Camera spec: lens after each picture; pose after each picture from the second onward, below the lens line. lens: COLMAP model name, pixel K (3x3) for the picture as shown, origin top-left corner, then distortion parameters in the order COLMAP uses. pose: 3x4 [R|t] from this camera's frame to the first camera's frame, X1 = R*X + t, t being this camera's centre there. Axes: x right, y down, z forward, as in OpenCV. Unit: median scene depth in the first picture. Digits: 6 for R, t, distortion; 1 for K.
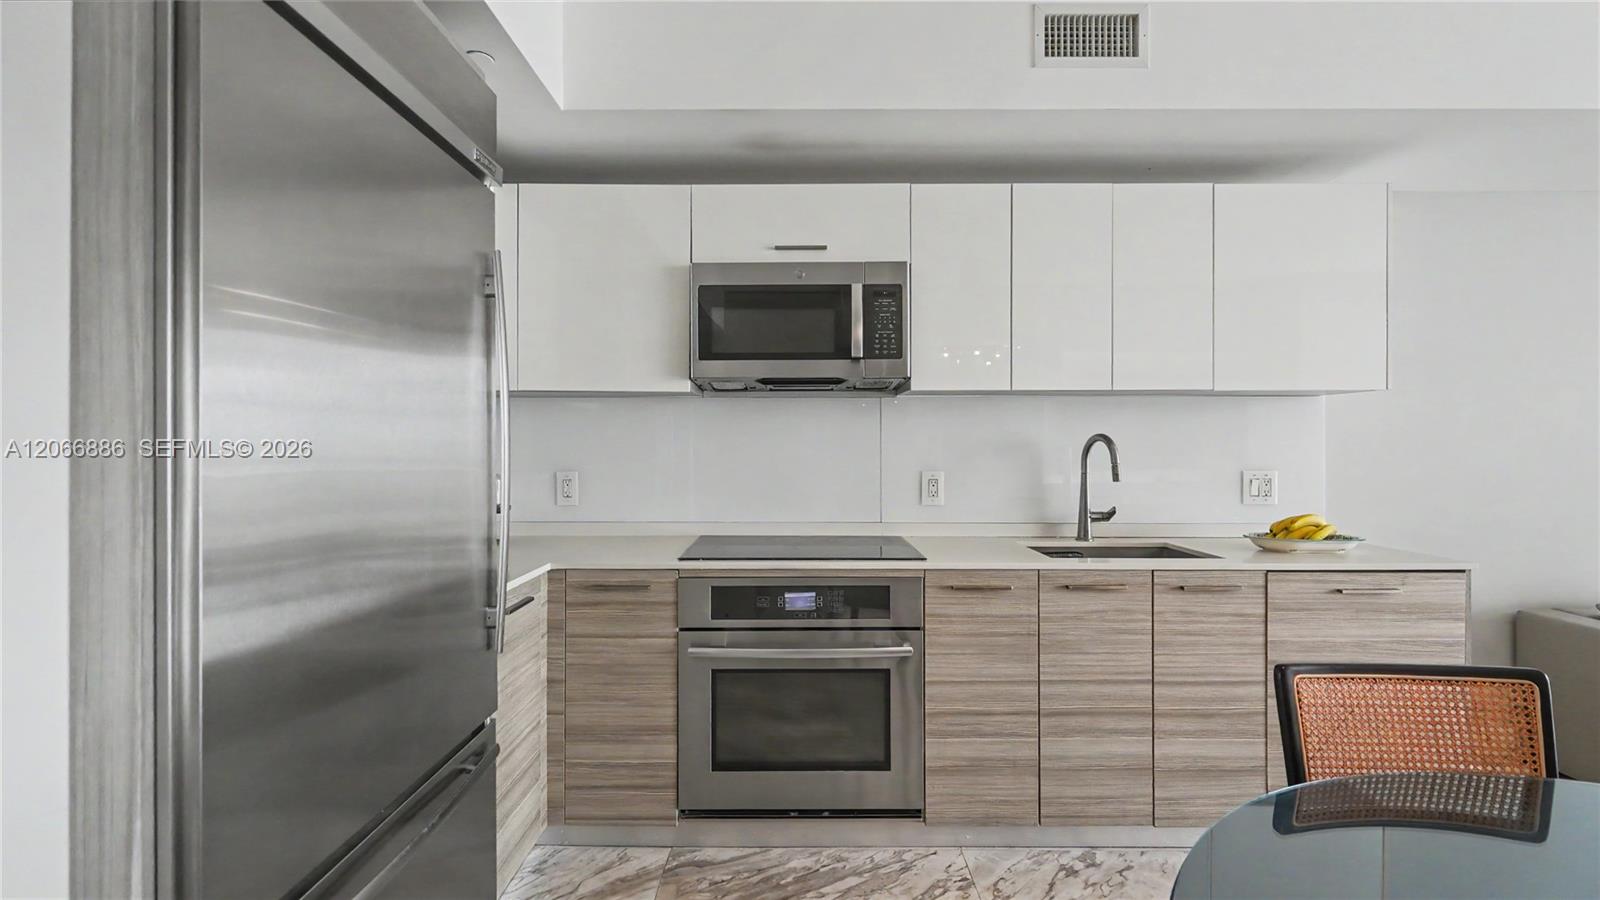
lens RADIAL K [[730.9, 0, 795.6], [0, 730.9, 441.4], [0, 0, 1]] dist [-0.002144, 0.000880]
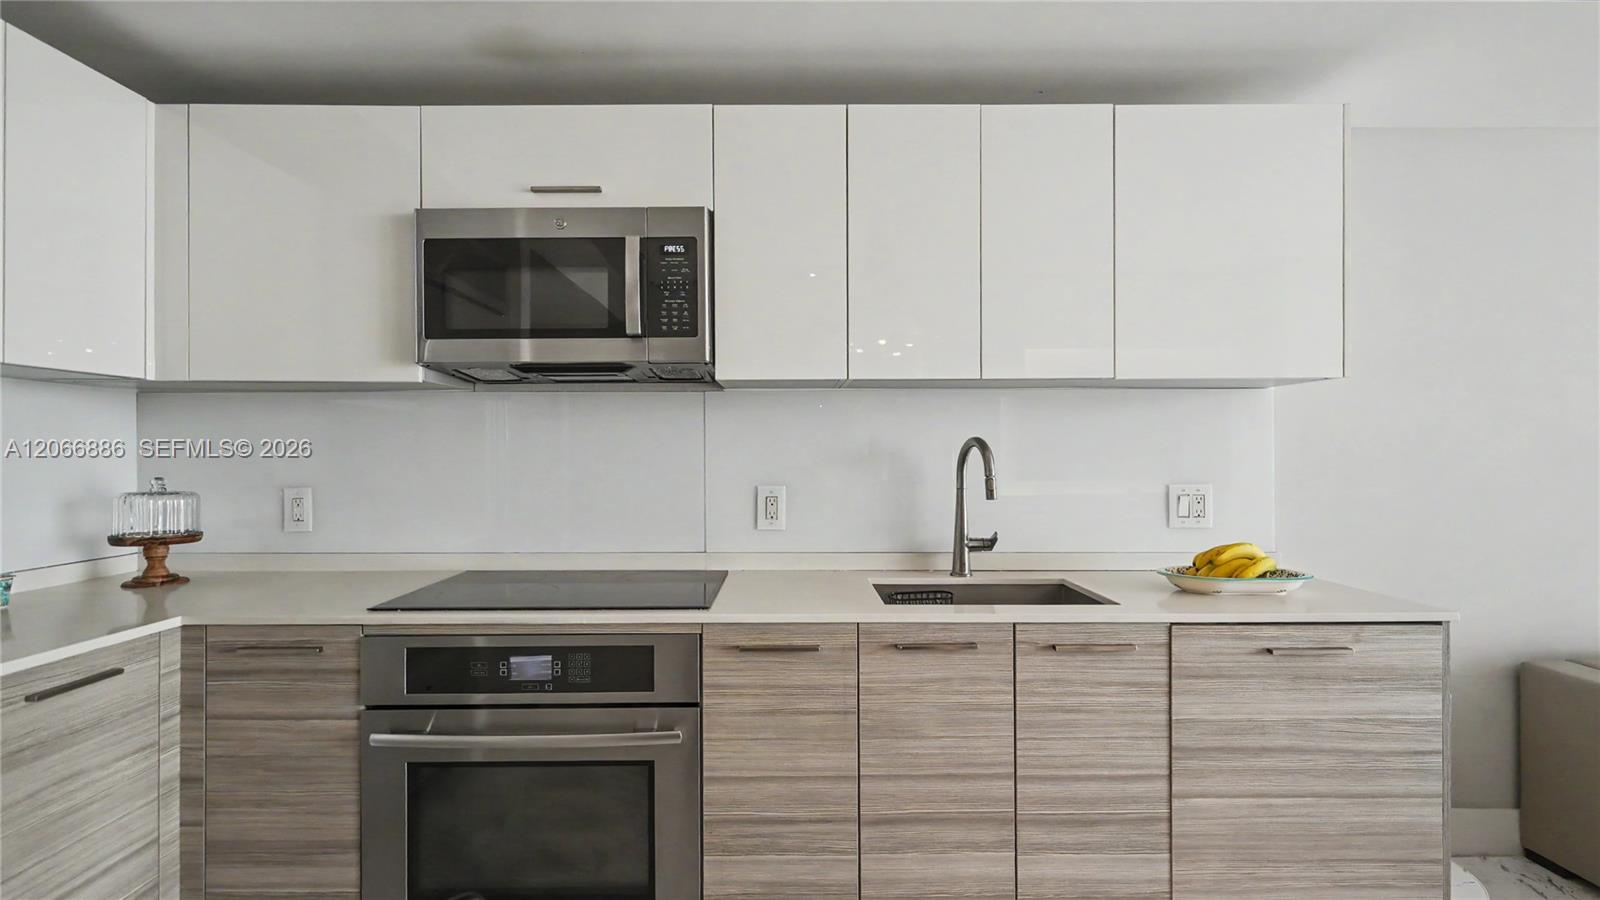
lens RADIAL K [[766.4, 0, 792.9], [0, 766.4, 449.1], [0, 0, 1]] dist [0.001664, -0.001044]
pose [[0.999970, -0.002318, 0.007408, 0.261391], [0.002321, 0.999997, -0.000399, 0.002465], [-0.007407, 0.000416, 0.999972, 0.235623]]
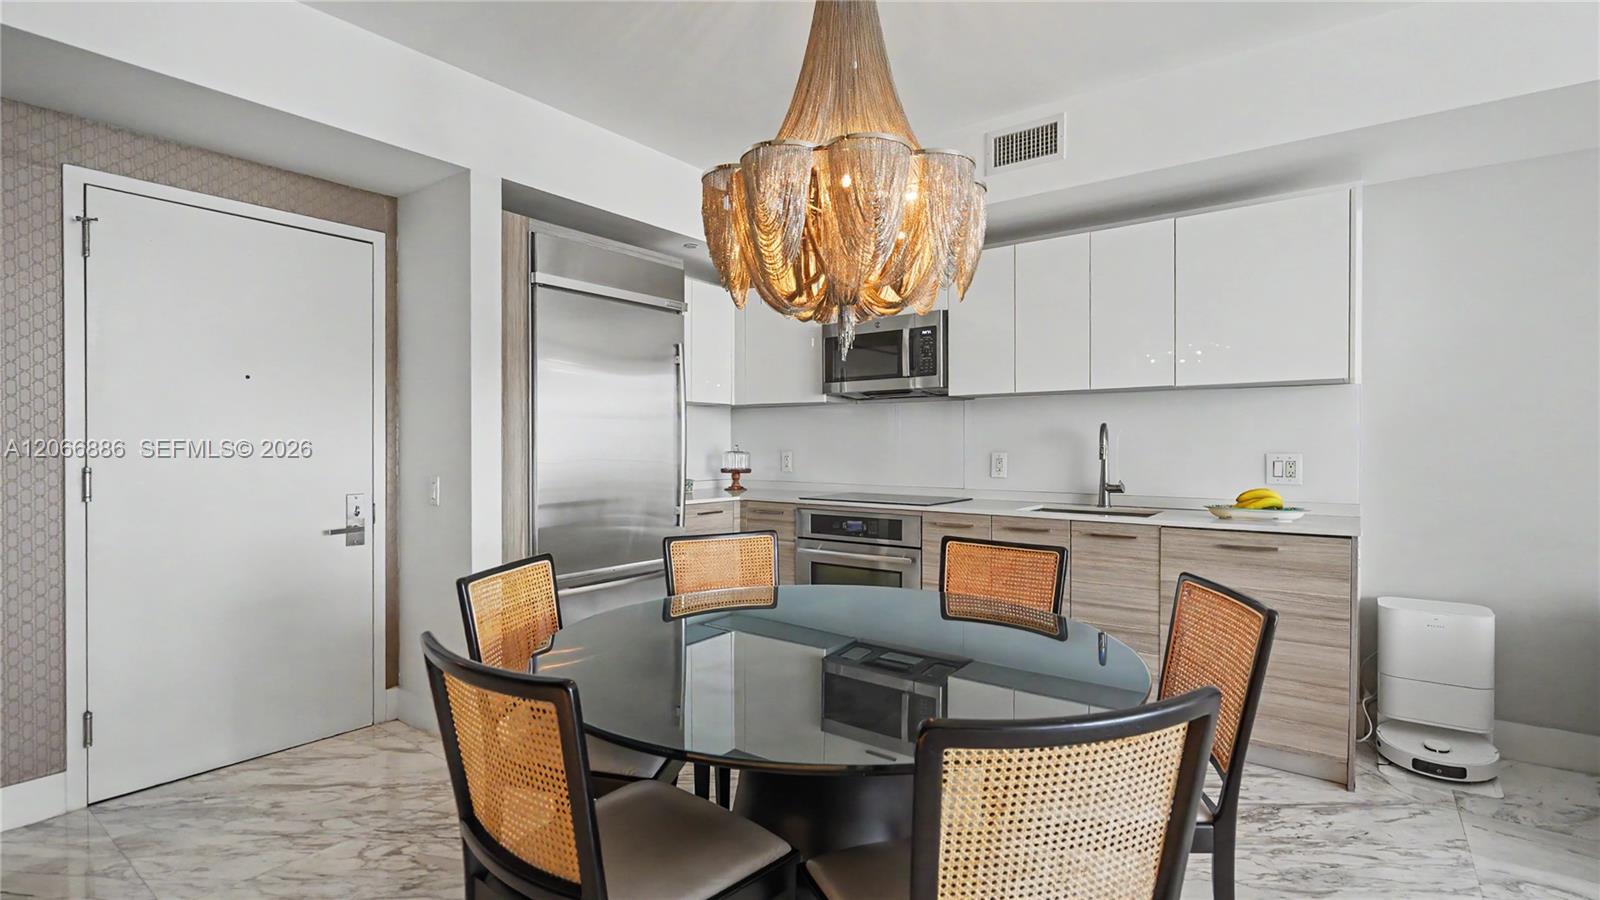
lens RADIAL K [[730.9, 0, 789.5], [0, 730.9, 457.5], [0, 0, 1]] dist [-0.002144, 0.000880]
pose [[0.799440, 0.010517, -0.600654, 0.890769], [0.000787, 0.999828, 0.018552, 0.030830], [0.600745, -0.015304, 0.799294, -0.426848]]
